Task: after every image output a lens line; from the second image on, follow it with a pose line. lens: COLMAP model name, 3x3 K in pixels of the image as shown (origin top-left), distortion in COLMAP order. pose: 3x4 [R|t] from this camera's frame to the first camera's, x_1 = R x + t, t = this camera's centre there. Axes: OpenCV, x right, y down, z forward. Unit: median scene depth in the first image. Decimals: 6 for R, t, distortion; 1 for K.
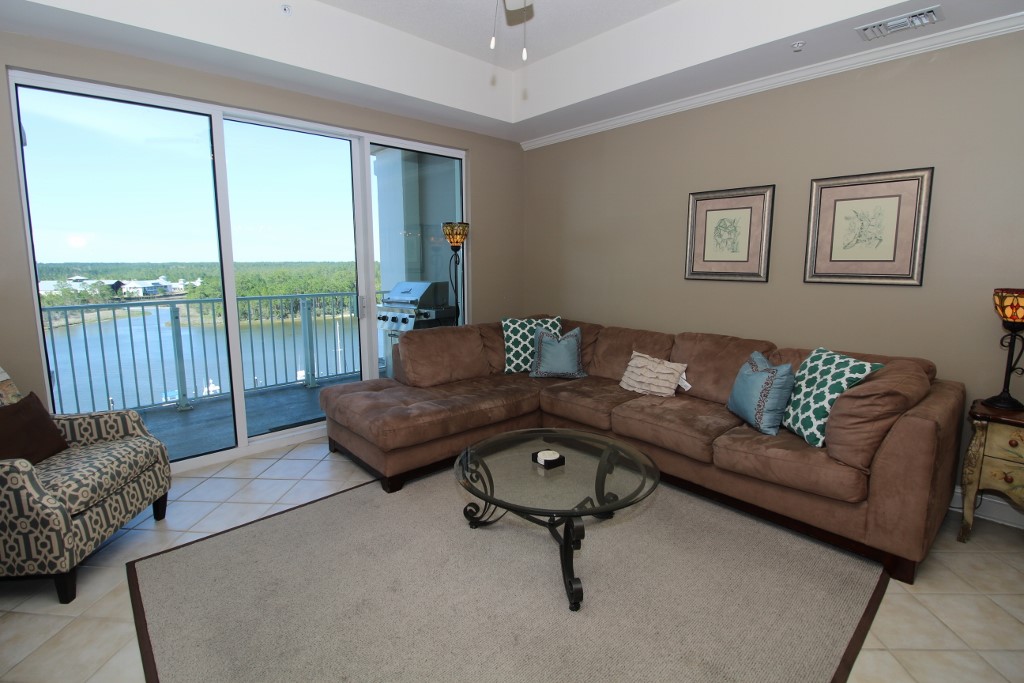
lens RADIAL K [[471.2, 0, 512.2], [0, 471.2, 337.3], [0, 0, 1]] dist [-0.014556, -0.003416]
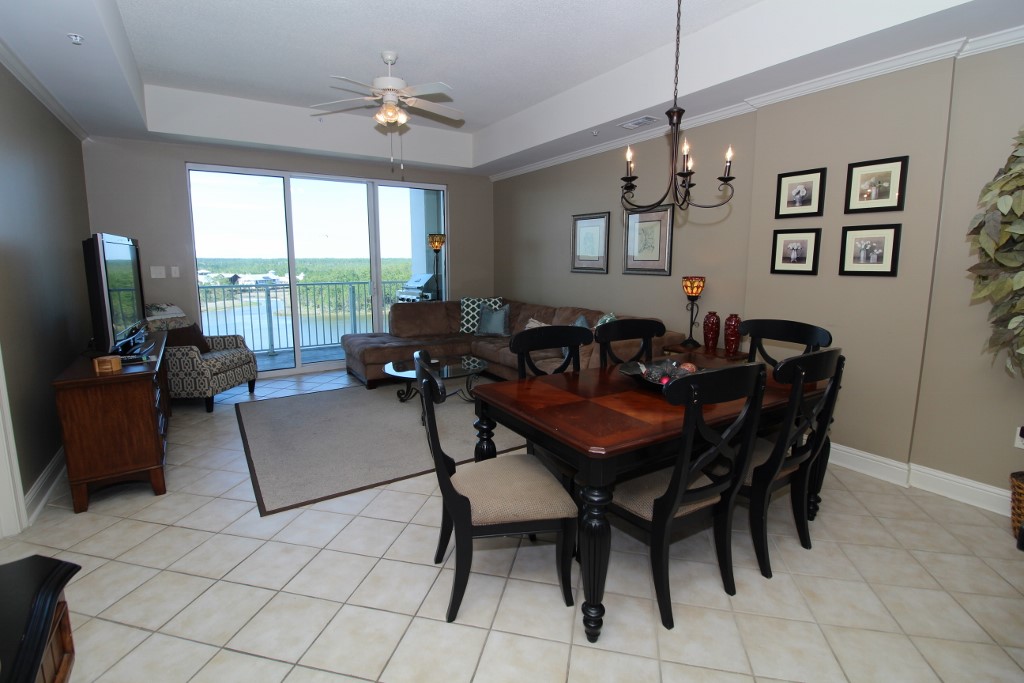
lens RADIAL K [[471.2, 0, 511.9], [0, 471.2, 340.7], [0, 0, 1]] dist [-0.014556, -0.003416]
pose [[0.985440, 0.035580, -0.166259, 0.404980], [-0.033799, 0.999337, 0.013528, 0.074768], [0.166630, -0.007711, 0.985989, -0.477353]]
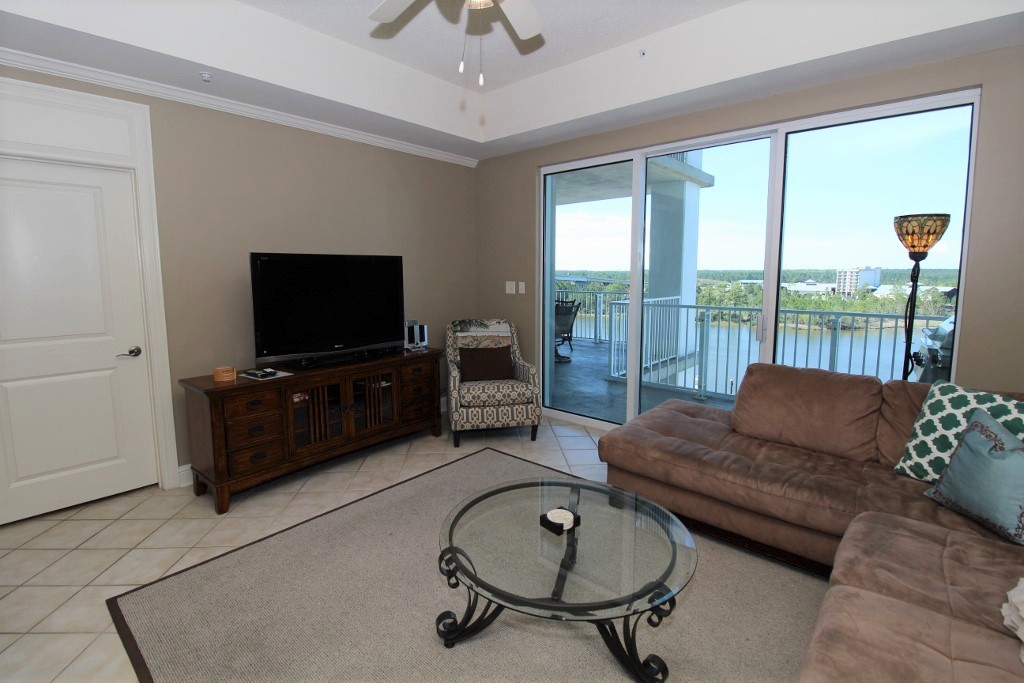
lens RADIAL K [[471.2, 0, 501.5], [0, 471.2, 327.6], [0, 0, 1]] dist [-0.014556, -0.003416]
pose [[0.103101, 0.120586, -0.987334, 0.473119], [-0.157629, 0.982061, 0.103482, -0.078736], [0.982101, 0.144963, 0.120260, 0.433352]]
